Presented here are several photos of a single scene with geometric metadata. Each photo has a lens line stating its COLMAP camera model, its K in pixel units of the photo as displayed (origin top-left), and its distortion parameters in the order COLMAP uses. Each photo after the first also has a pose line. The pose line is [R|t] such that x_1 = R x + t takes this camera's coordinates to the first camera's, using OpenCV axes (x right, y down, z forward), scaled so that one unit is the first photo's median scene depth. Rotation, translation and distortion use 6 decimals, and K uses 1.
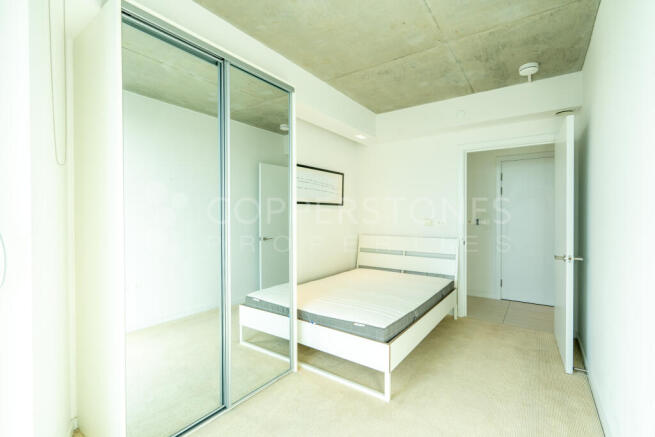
lens RADIAL K [[305.9, 0, 325.2], [0, 305.9, 217.9], [0, 0, 1]] dist [0.000601, 0.000395]
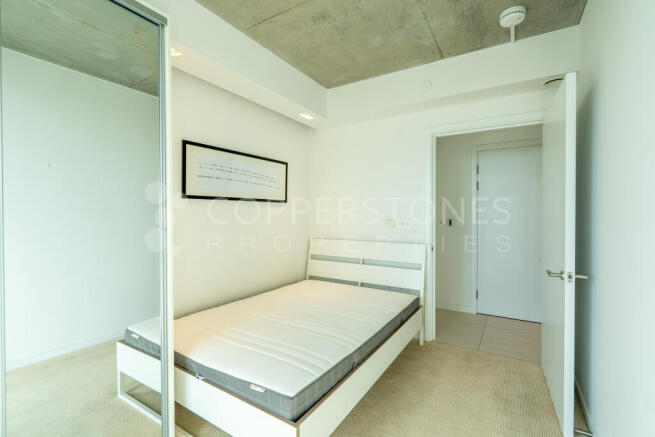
lens RADIAL K [[304.2, 0, 327.5], [0, 304.2, 218.5], [0, 0, 1]] dist [0.001325, 0.000306]
pose [[0.998172, -0.000310, 0.060440, 0.151076], [0.000078, 0.999993, 0.003844, -0.002433], [-0.060441, -0.003832, 0.998164, 0.251815]]
